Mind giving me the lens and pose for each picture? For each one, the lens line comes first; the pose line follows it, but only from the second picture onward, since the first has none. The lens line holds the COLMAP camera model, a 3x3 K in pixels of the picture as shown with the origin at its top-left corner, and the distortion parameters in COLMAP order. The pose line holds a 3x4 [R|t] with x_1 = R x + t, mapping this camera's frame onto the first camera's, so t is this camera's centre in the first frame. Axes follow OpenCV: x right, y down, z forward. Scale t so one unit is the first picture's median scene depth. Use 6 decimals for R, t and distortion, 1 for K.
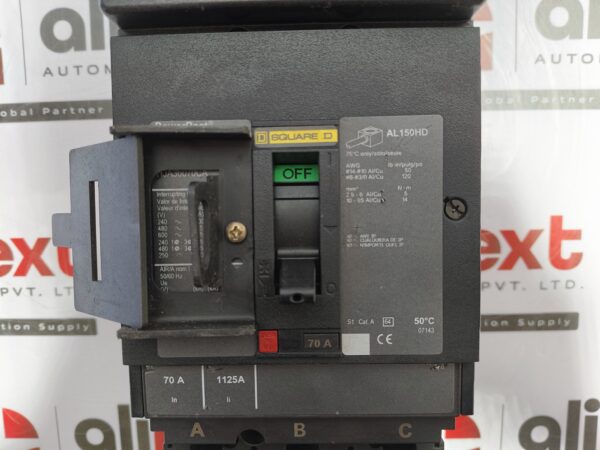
lens RADIAL K [[460.9, 0, 300.0], [0, 460.9, 225.0], [0, 0, 1]] dist [0.000927, -0.075367]
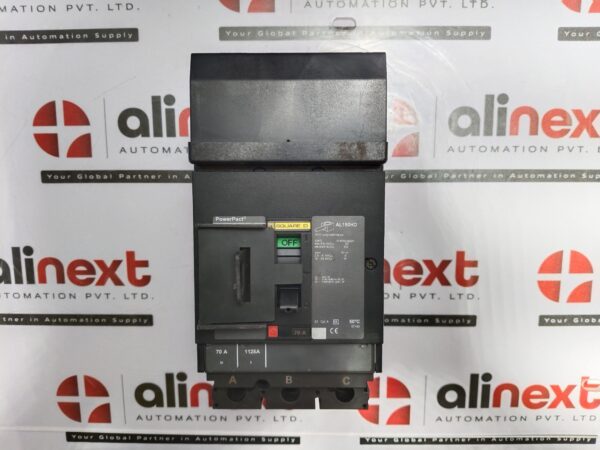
lens RADIAL K [[460.9, 0, 300.0], [0, 460.9, 225.0], [0, 0, 1]] dist [0.000927, -0.075367]
pose [[0.999816, 0.013359, 0.013774, 0.010639], [-0.013646, 0.999686, 0.020993, -0.230220], [-0.013489, -0.021177, 0.999685, -0.903151]]
